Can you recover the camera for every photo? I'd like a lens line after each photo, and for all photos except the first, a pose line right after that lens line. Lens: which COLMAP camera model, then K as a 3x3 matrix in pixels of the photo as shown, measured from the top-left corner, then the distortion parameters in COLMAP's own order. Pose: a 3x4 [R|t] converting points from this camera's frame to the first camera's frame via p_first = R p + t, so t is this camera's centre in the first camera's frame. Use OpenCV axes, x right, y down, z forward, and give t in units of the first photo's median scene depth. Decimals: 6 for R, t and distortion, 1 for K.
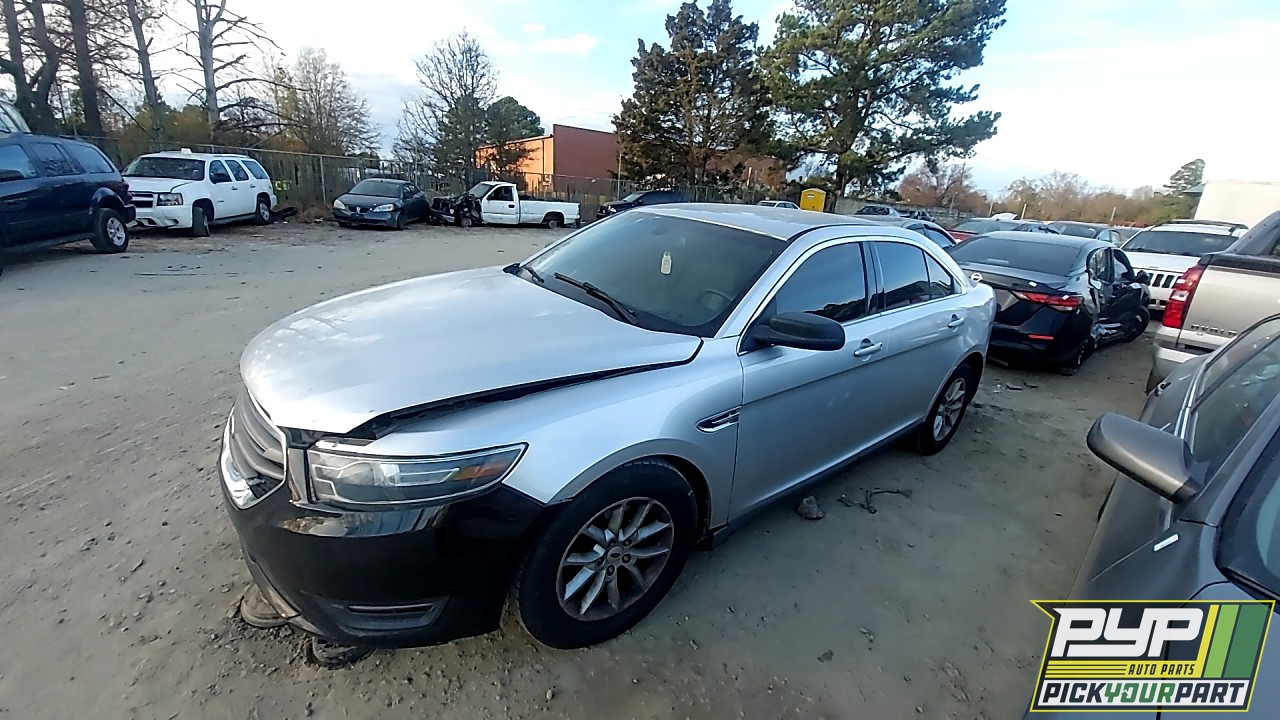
lens RADIAL K [[496.8, 0, 635.4], [0, 496.8, 356.2], [0, 0, 1]] dist [0.008686, -0.014597]
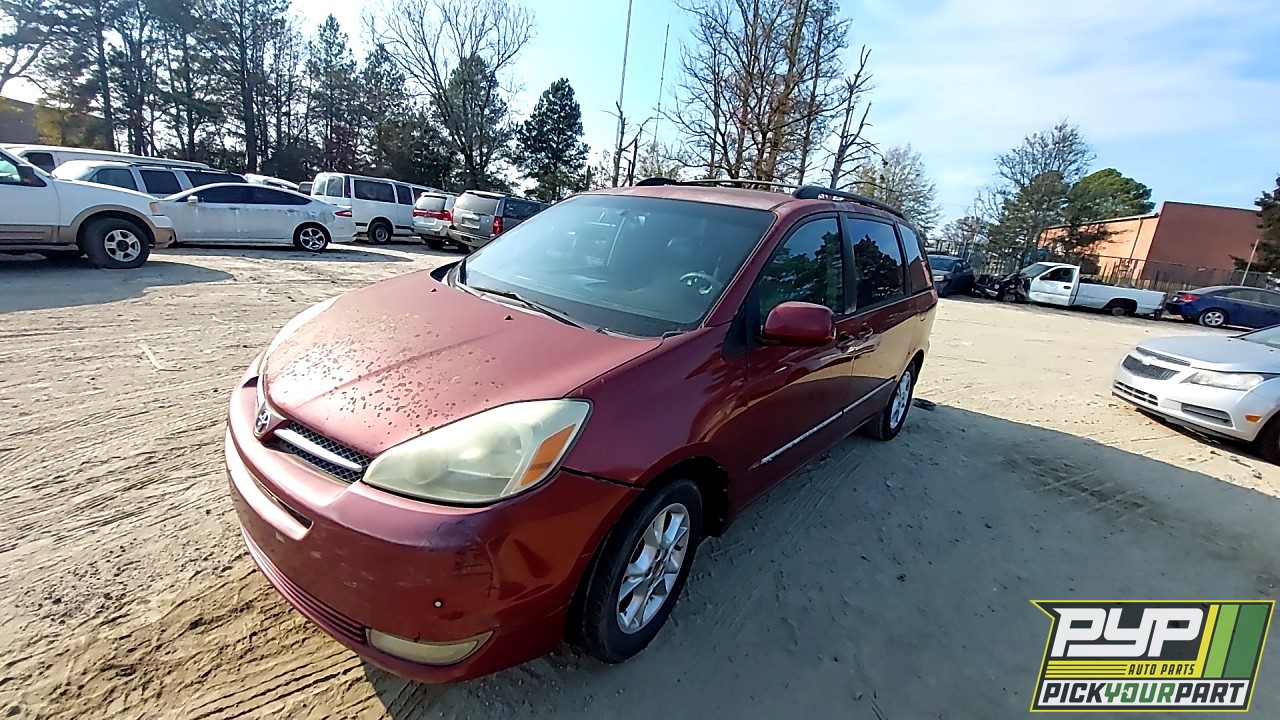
lens RADIAL K [[496.8, 0, 635.4], [0, 496.8, 356.2], [0, 0, 1]] dist [0.008686, -0.014597]
pose [[0.572517, 0.201377, -0.794778, 0.045372], [-0.310513, 0.950415, 0.017134, 0.050029], [0.758819, 0.236979, 0.606659, -0.139327]]
